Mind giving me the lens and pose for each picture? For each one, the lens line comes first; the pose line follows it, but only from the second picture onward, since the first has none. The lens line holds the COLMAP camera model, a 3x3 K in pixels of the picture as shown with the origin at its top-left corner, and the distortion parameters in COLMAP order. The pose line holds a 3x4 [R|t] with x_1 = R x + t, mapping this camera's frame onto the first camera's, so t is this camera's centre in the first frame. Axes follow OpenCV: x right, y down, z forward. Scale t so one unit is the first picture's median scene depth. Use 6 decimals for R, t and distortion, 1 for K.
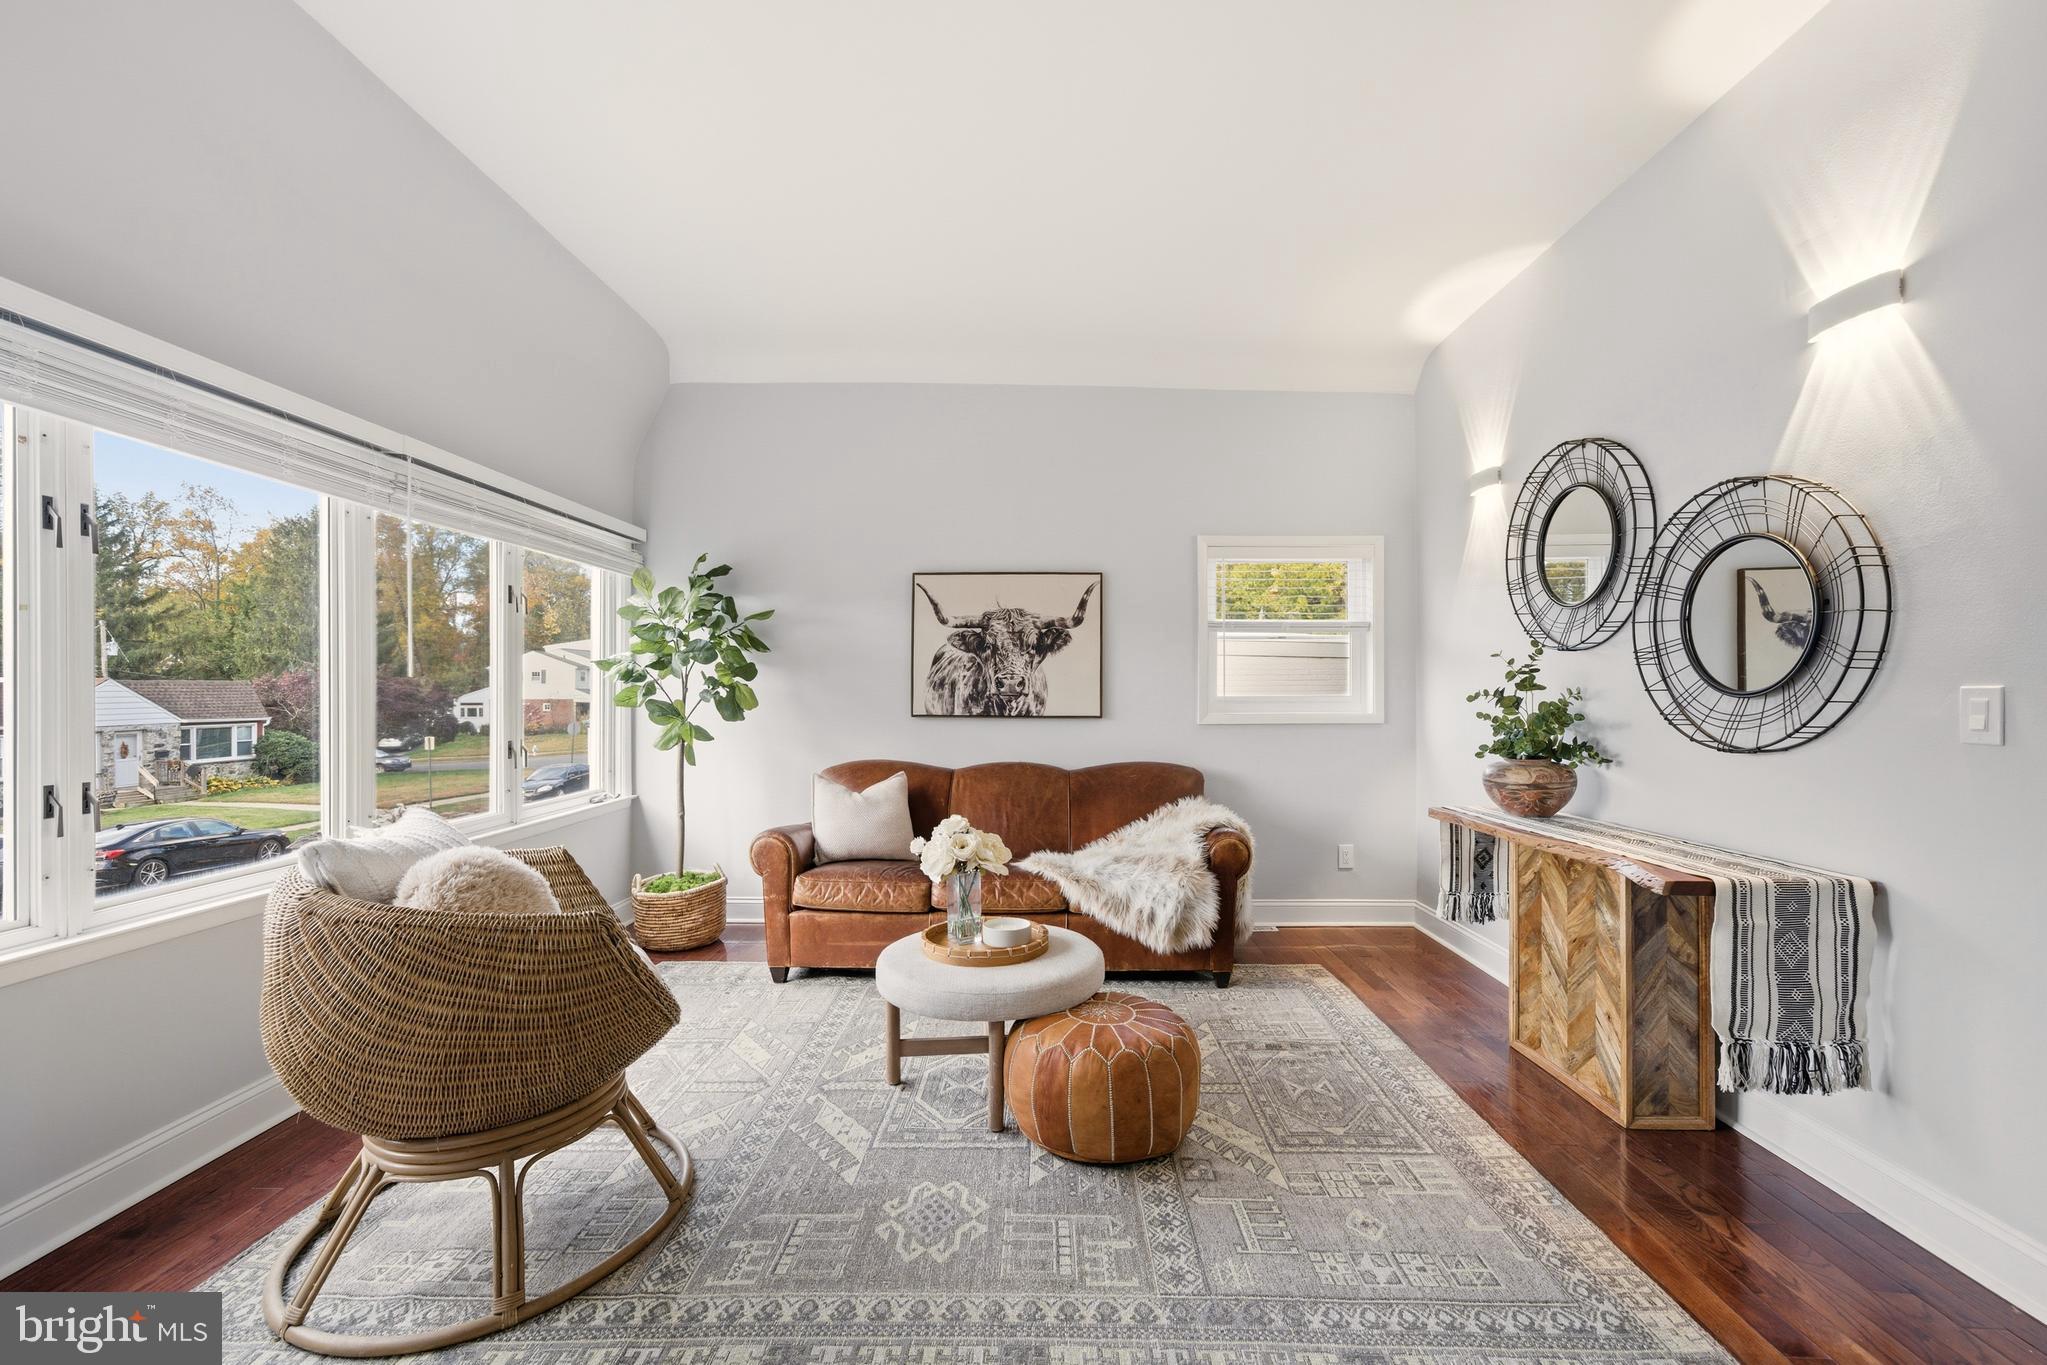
lens RADIAL K [[828.0, 0, 1020.2], [0, 828.0, 749.8], [0, 0, 1]] dist [-0.012943, 0.000281]
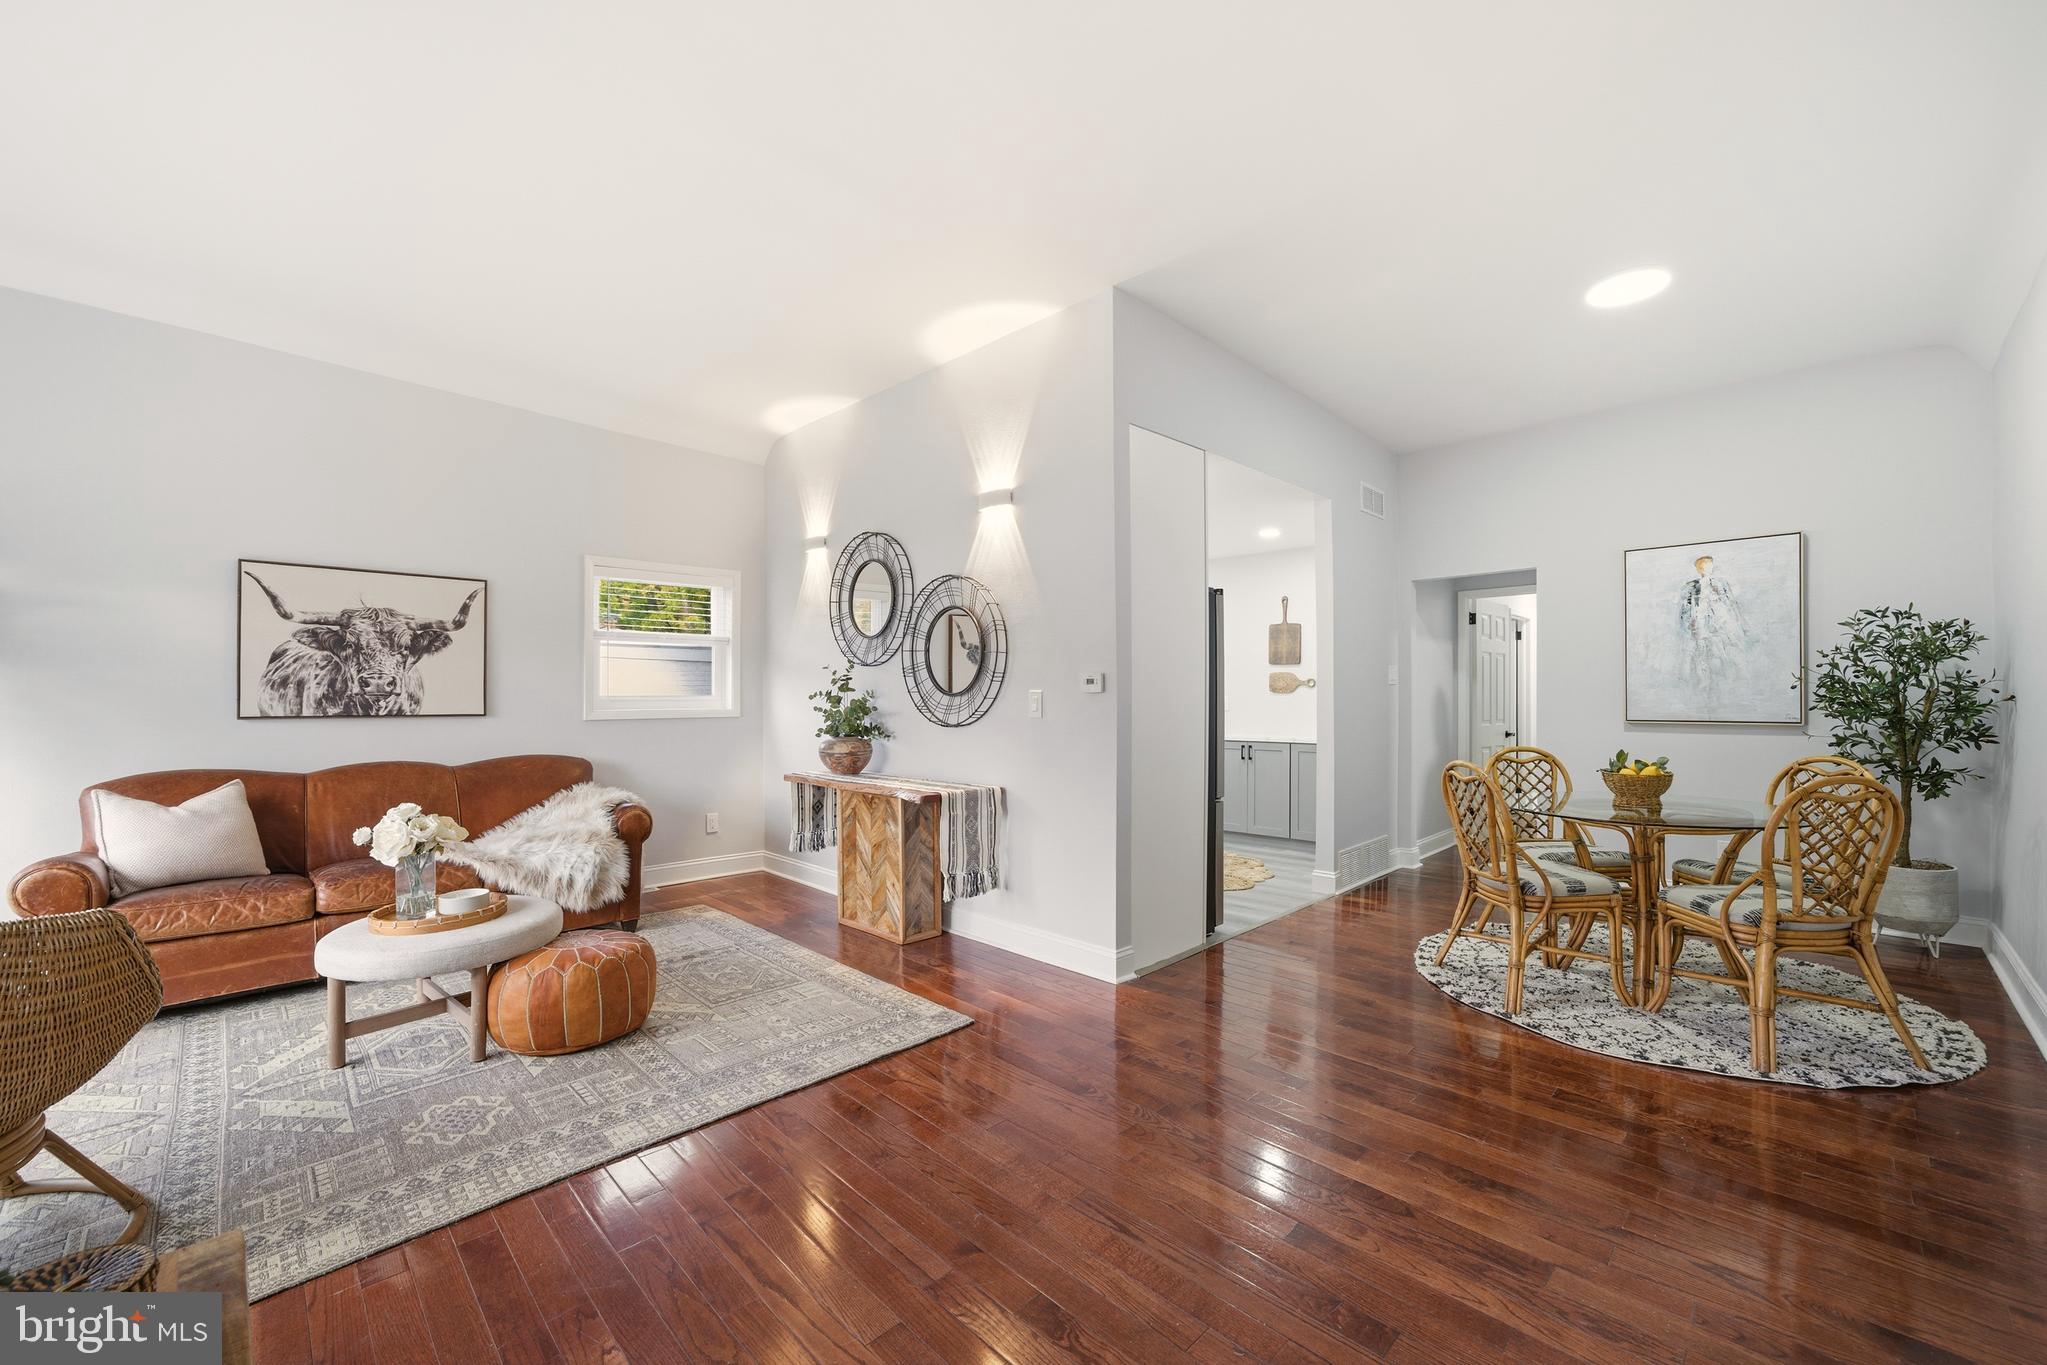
lens RADIAL K [[822.2, 0, 1023.4], [0, 822.2, 689.2], [0, 0, 1]] dist [-0.001391, -0.000014]
pose [[0.692768, 0.003231, 0.721153, -0.226625], [0.048131, 0.997553, -0.050707, 0.016600], [-0.719553, 0.069838, 0.690917, -0.278789]]
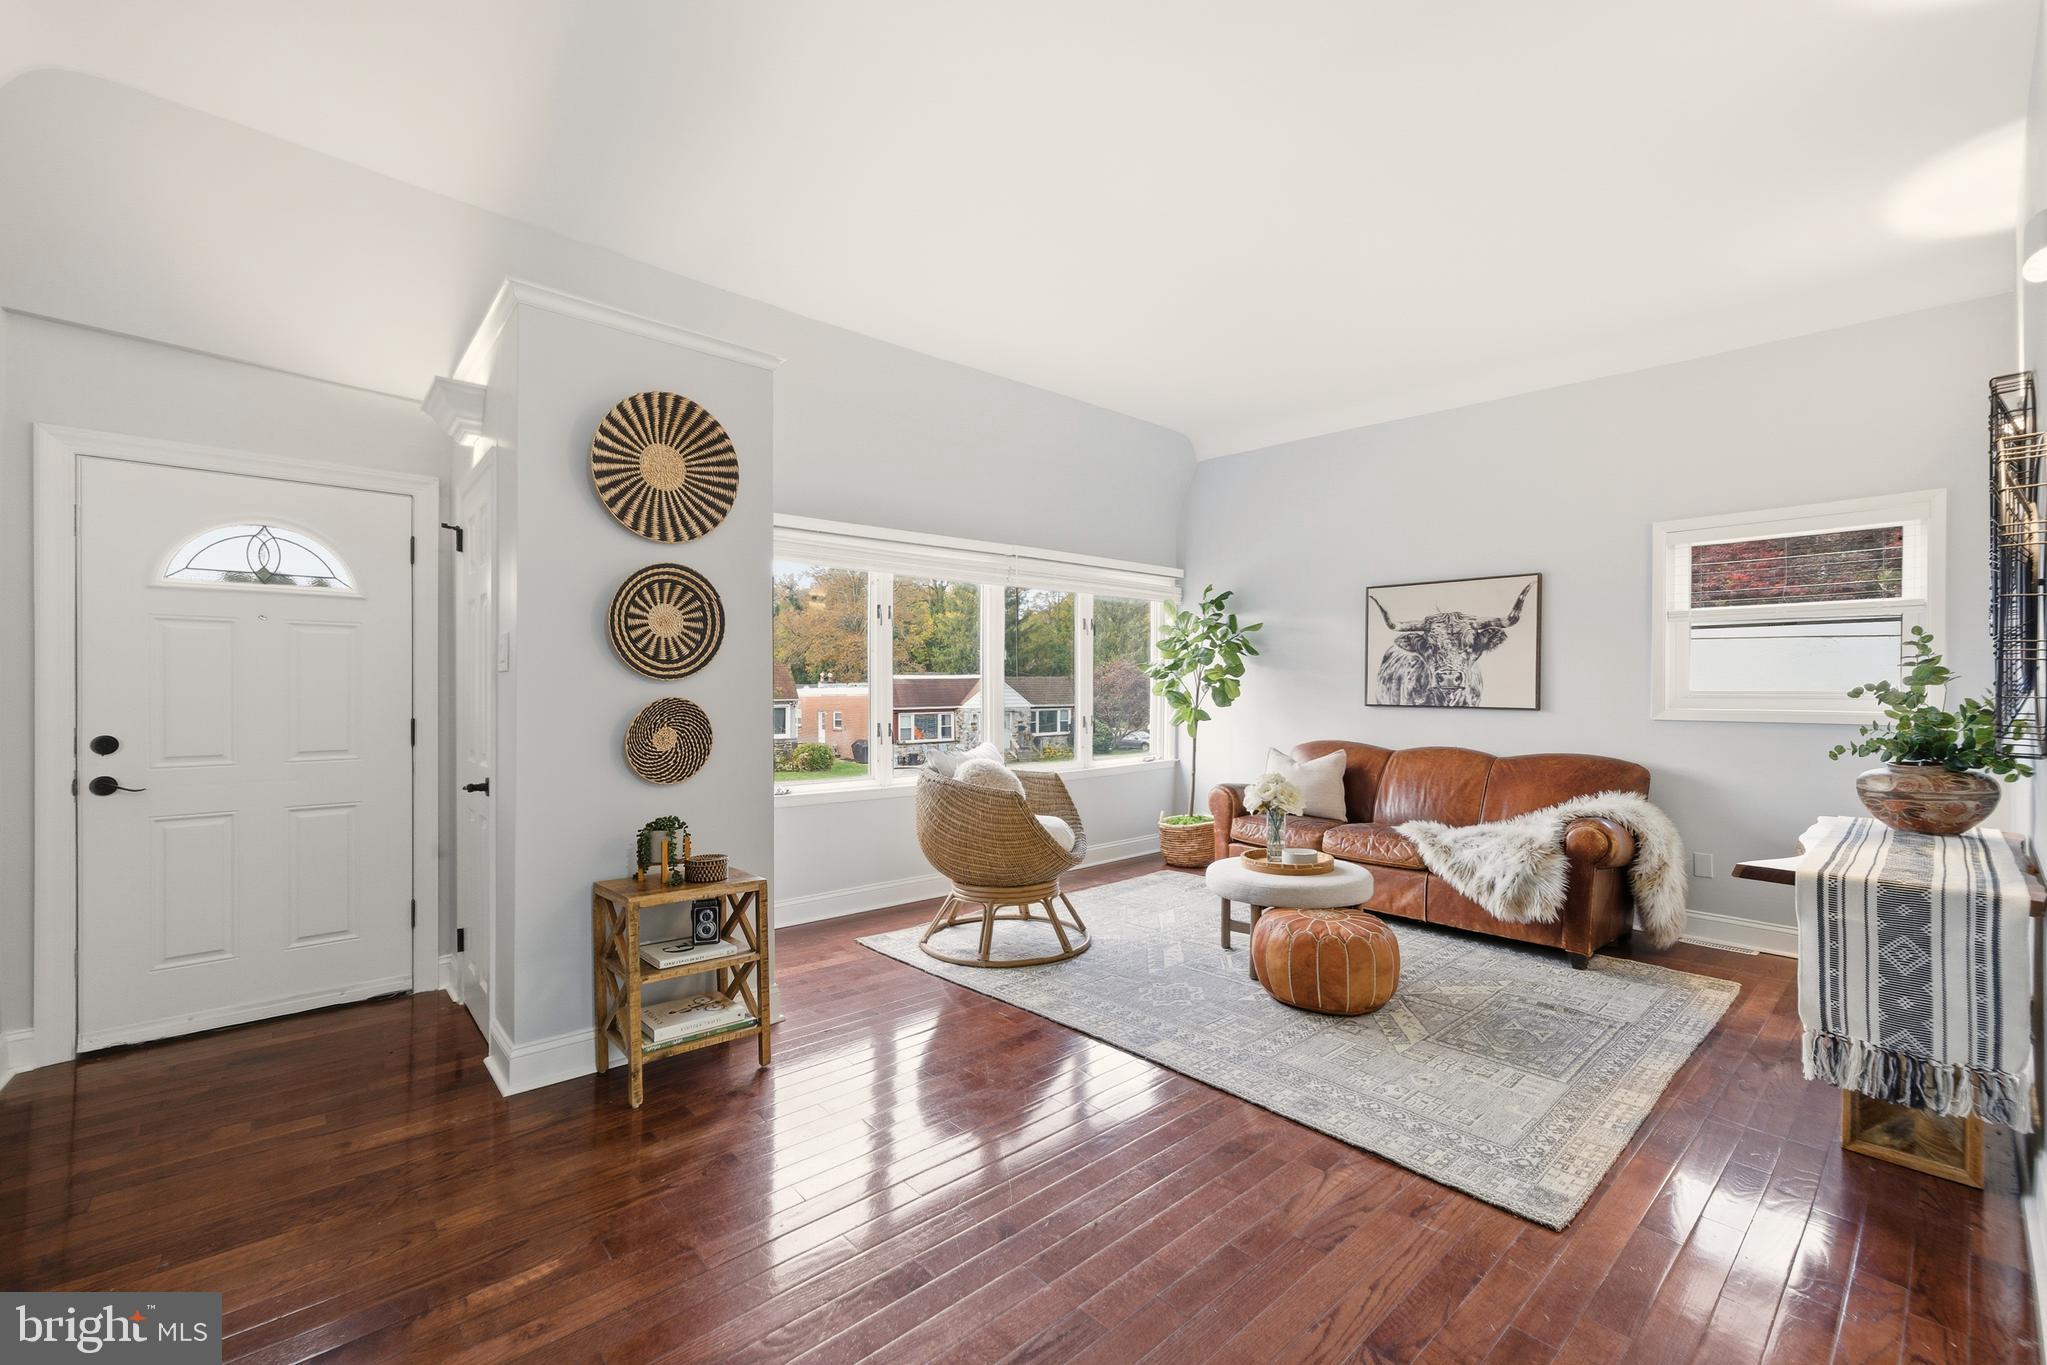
lens RADIAL K [[855.1, 0, 1023.5], [0, 855.1, 682.5], [0, 0, 1]] dist [-0.000351, 0.000053]
pose [[0.683941, -0.002137, -0.729534, 0.541797], [-0.051024, 0.997407, -0.050757, 0.017291], [0.727750, 0.071939, 0.682059, -0.263549]]
